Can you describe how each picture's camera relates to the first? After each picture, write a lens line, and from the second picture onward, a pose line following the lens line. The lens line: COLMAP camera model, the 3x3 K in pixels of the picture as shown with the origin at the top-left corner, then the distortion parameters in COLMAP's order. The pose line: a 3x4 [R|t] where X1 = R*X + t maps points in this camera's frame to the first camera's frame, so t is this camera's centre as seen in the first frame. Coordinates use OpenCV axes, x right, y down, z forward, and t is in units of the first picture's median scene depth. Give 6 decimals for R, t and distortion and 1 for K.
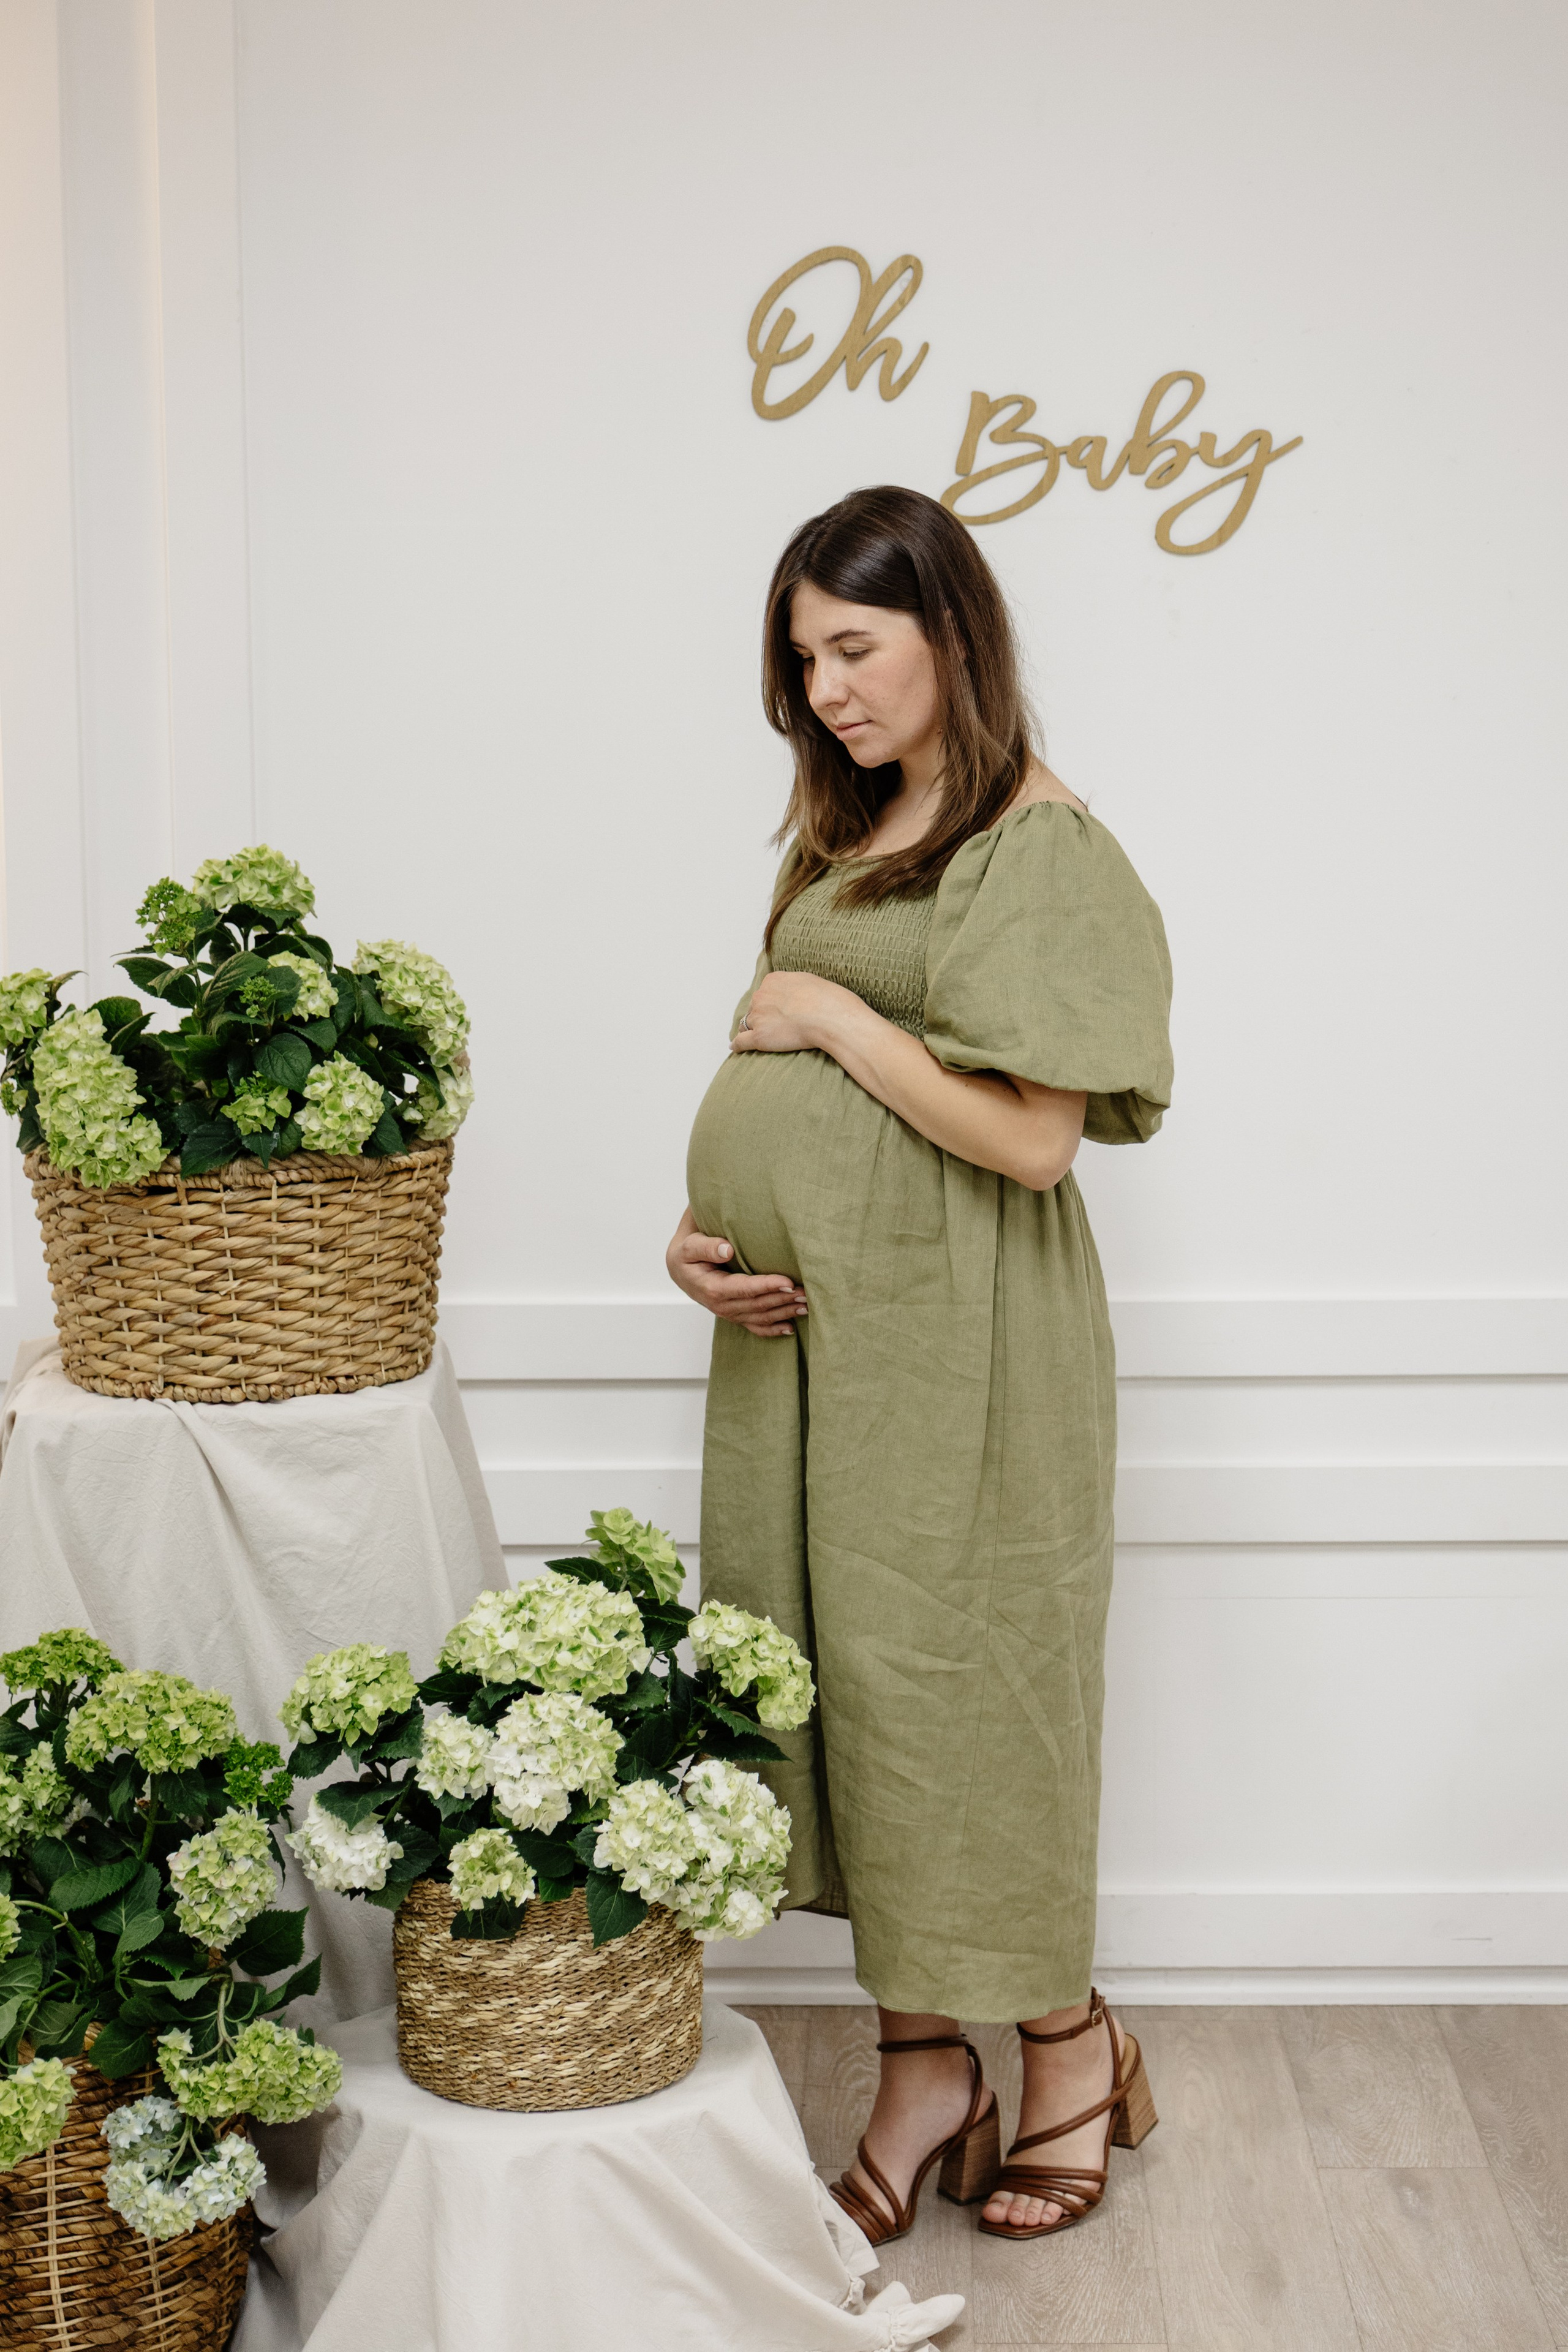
lens RADIAL K [[3829.4, 0, 846.0], [0, 3829.4, 1033.0], [0, 0, 1]] dist [-0.006291, 0.000000]
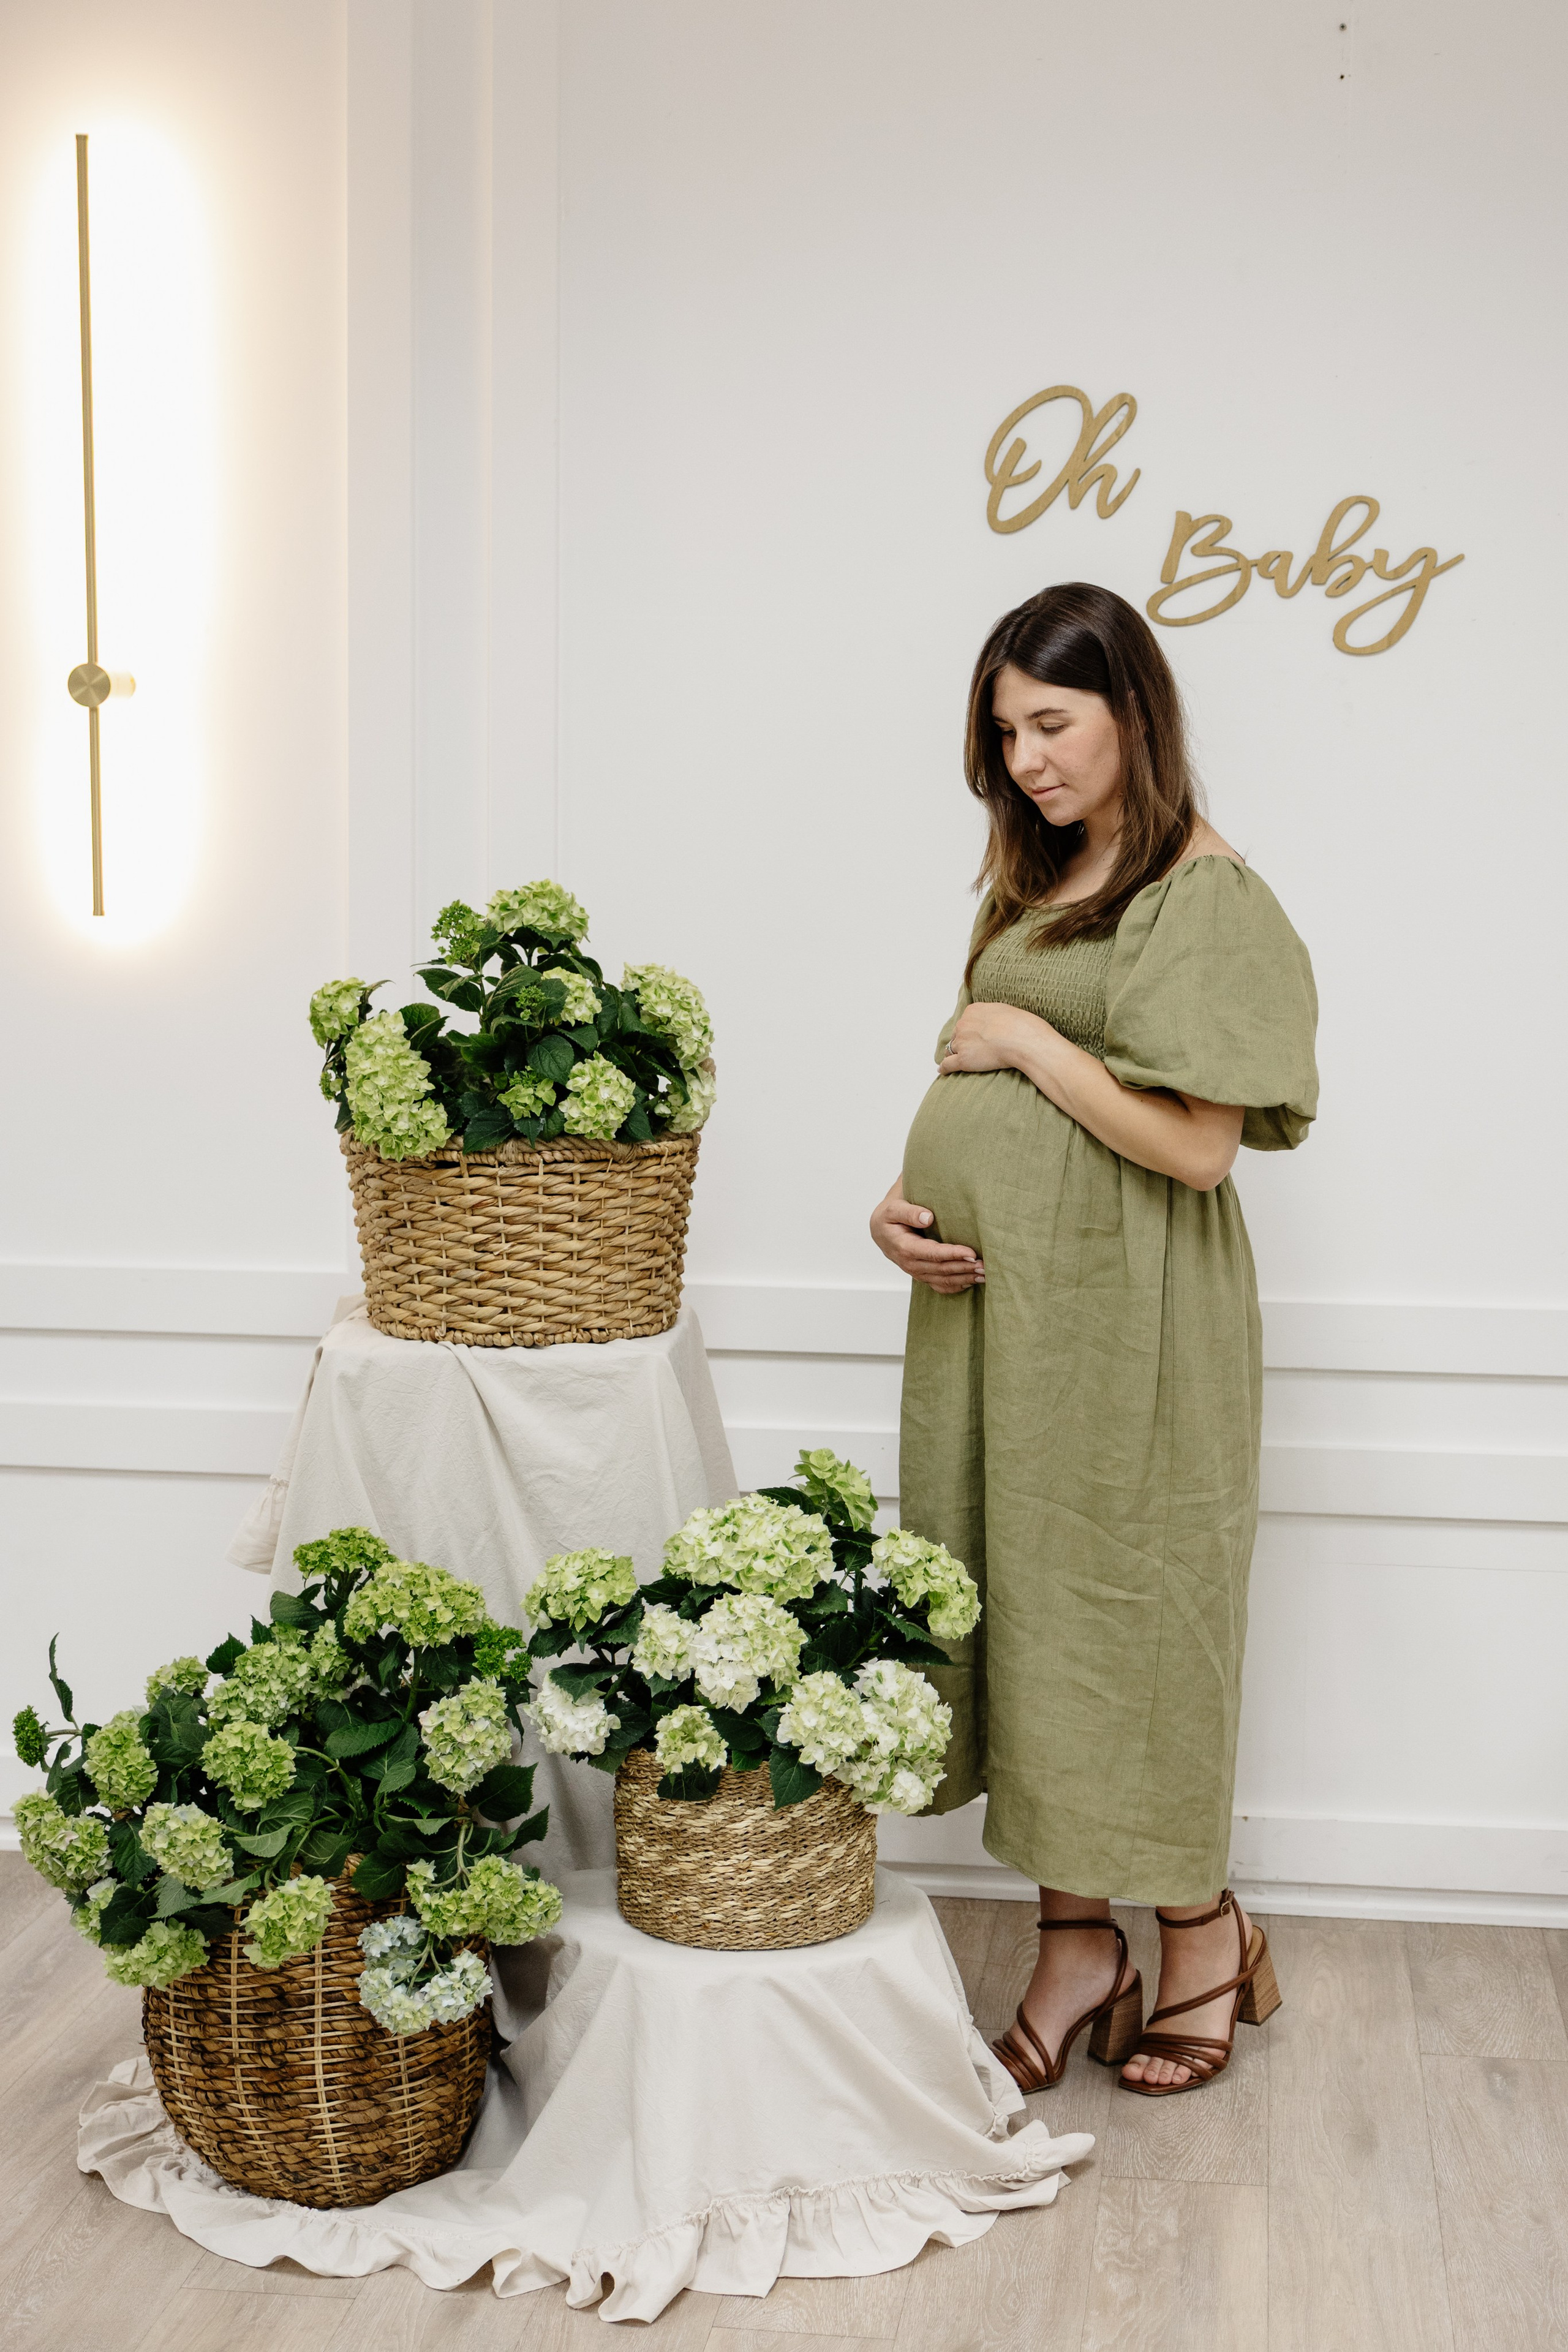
lens RADIAL K [[3364.0, 0, 857.1], [0, 3364.0, 1119.8], [0, 0, 1]] dist [-0.005357, 0.000000]
pose [[0.994744, 0.030264, -0.097823, 0.049662], [-0.030576, 0.999531, -0.001691, 0.025297], [0.097726, 0.004673, 0.995202, -0.025928]]
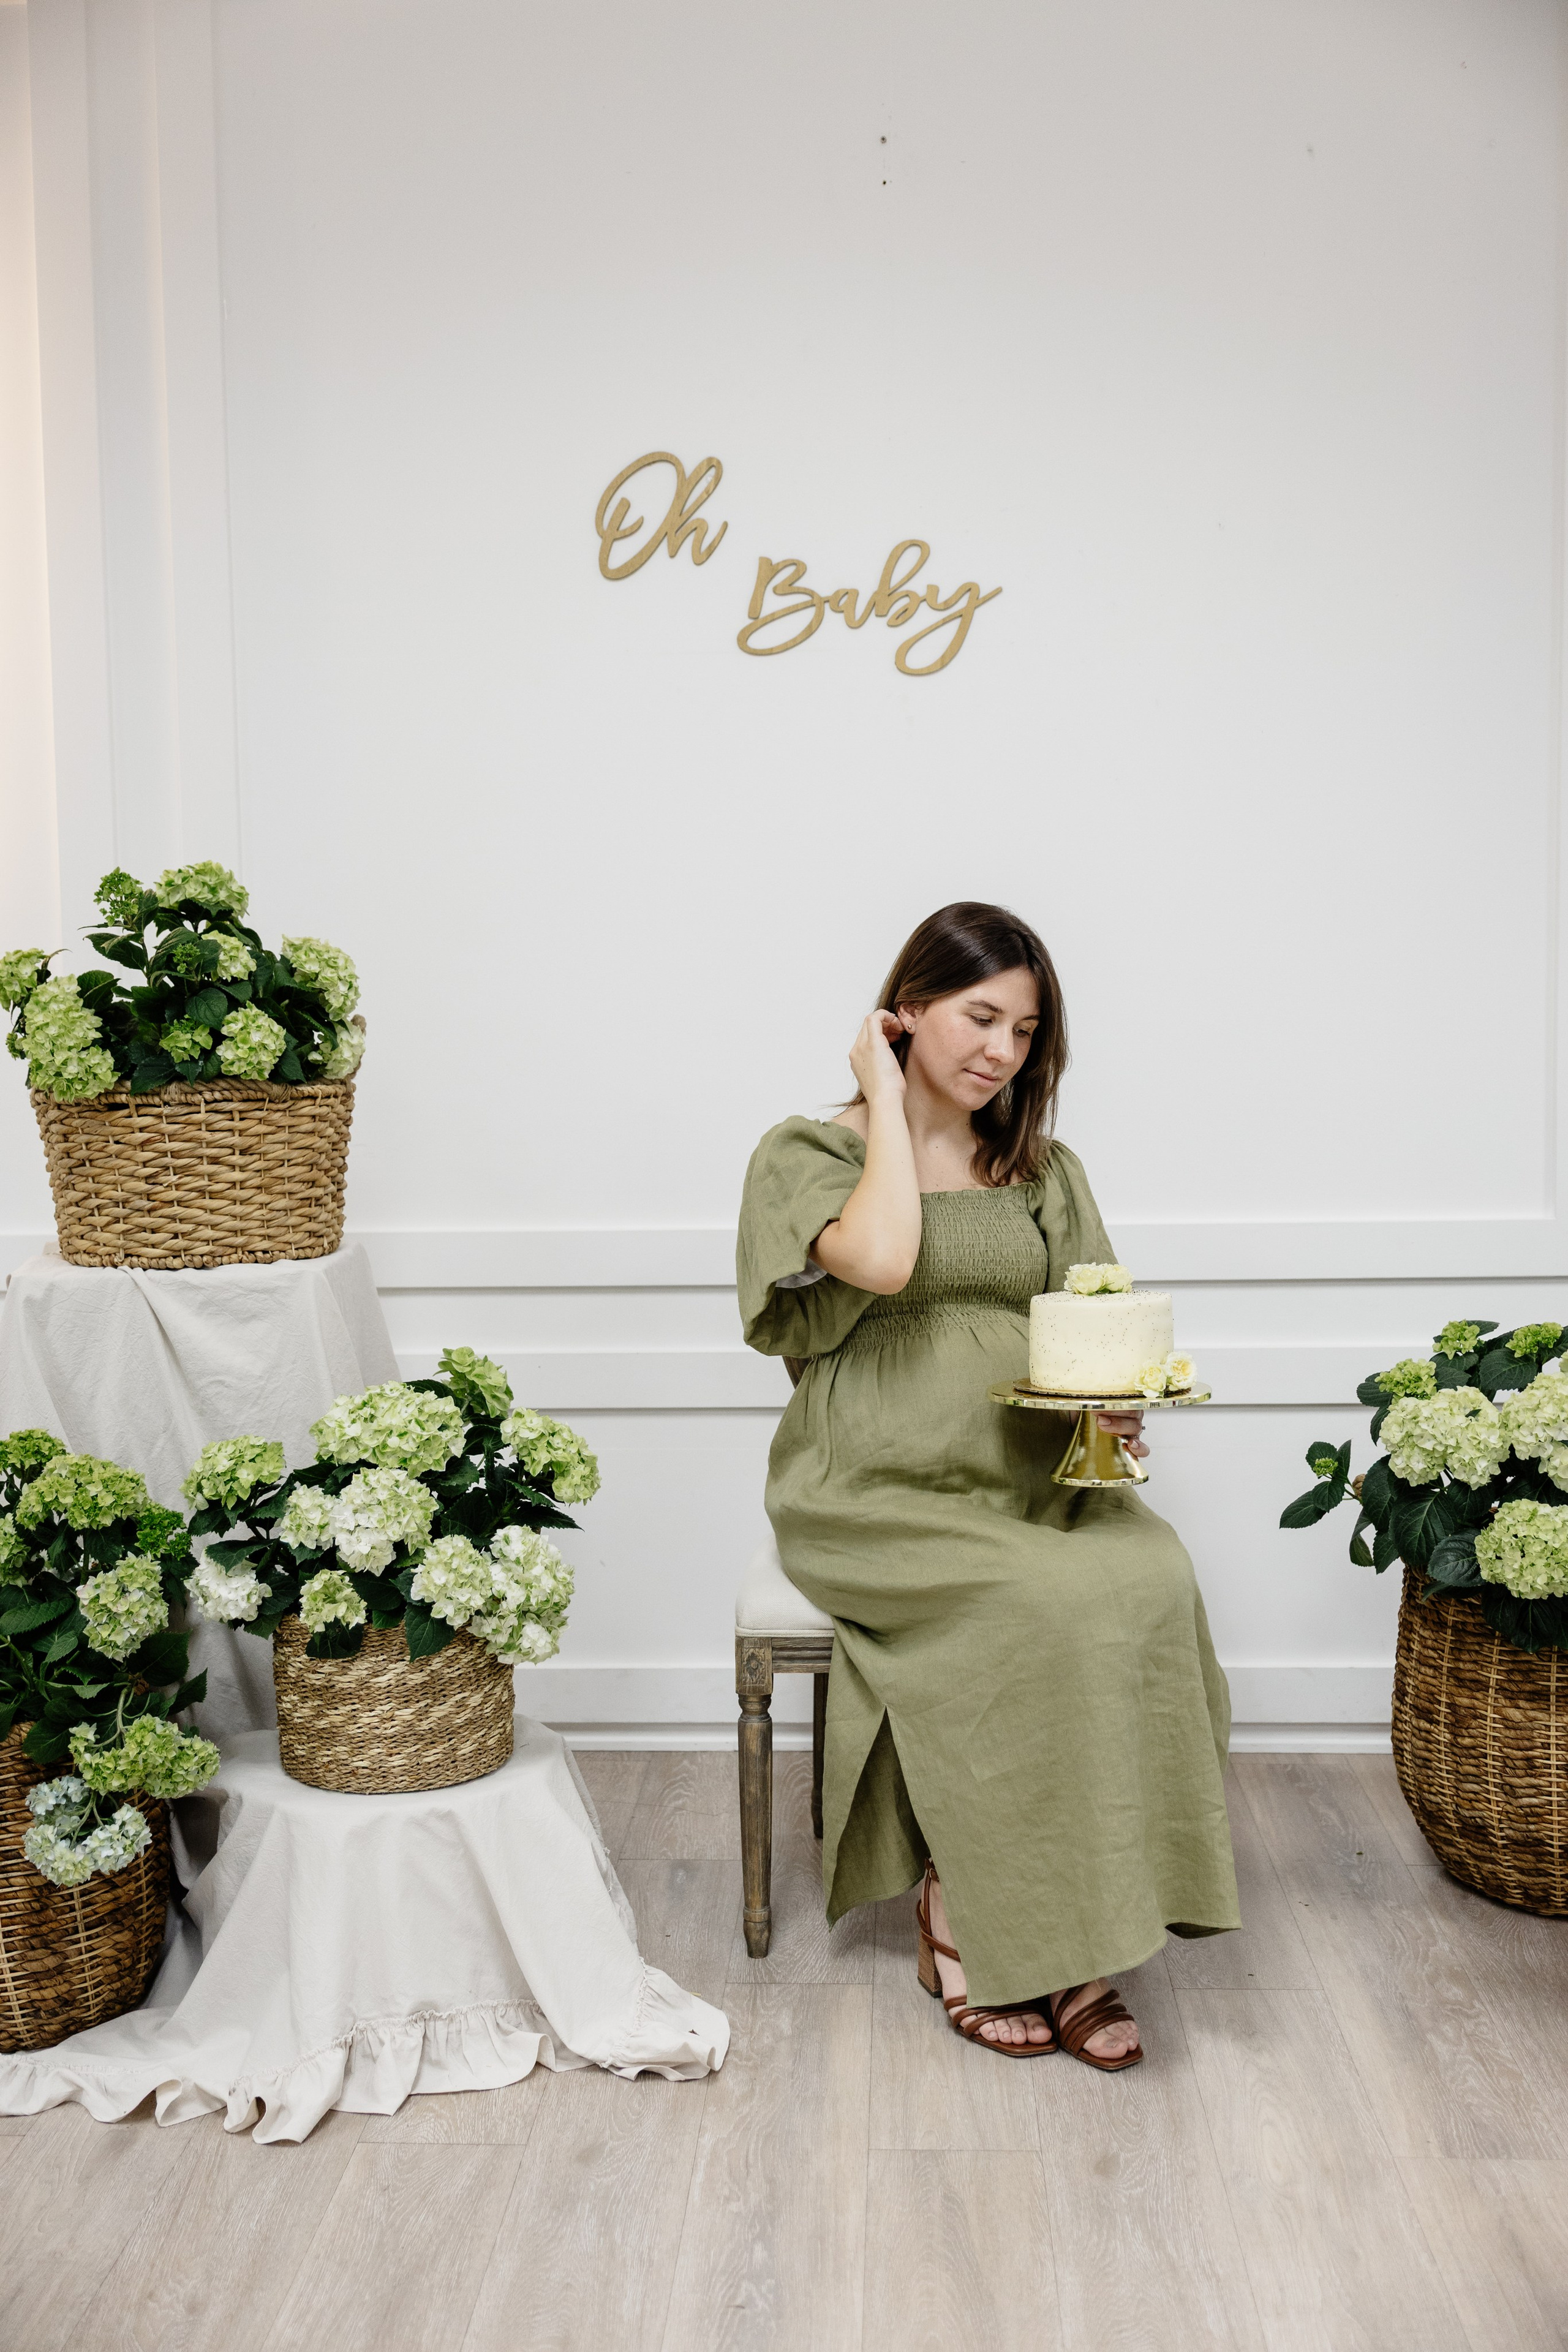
lens RADIAL K [[2441.3, 0, 773.5], [0, 2441.3, 1169.7], [0, 0, 1]] dist [0.020707, 0.000000]
pose [[0.999466, -0.003338, -0.032520, 0.077477], [0.002548, 0.999702, -0.024285, 0.085130], [0.032592, 0.024189, 0.999176, 0.159319]]
